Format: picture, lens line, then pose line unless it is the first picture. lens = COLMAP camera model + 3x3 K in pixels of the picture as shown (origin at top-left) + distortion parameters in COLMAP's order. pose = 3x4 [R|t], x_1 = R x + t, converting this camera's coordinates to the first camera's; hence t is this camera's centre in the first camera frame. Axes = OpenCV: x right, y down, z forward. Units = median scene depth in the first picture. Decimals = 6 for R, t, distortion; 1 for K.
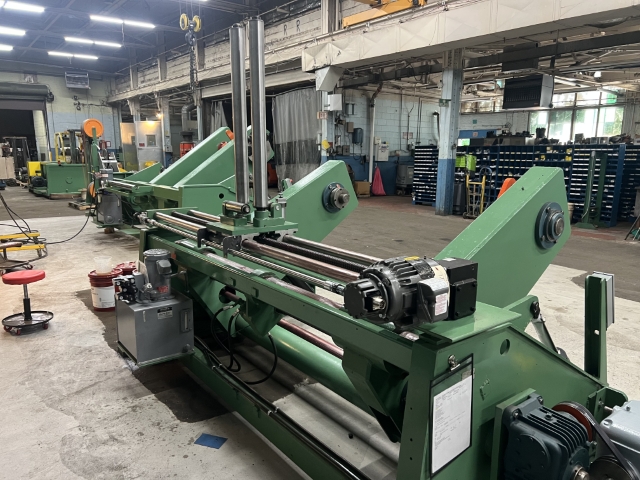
lens RADIAL K [[481.6, 0, 321.6], [0, 481.6, 242.7], [0, 0, 1]] dist [0.048392, -0.056450]
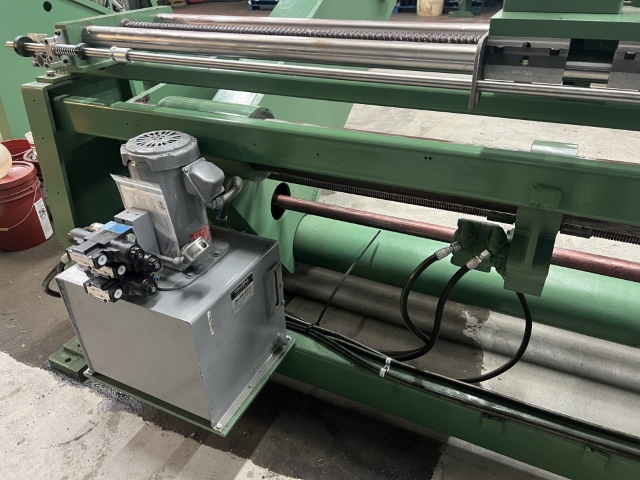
lens RADIAL K [[481.6, 0, 322.8], [0, 481.6, 237.0], [0, 0, 1]] dist [0.048392, -0.056450]
pose [[0.897277, -0.256902, 0.359020, -0.384613], [0.120075, 0.924601, 0.361517, -0.031584], [-0.424825, -0.281271, 0.860471, 0.630424]]
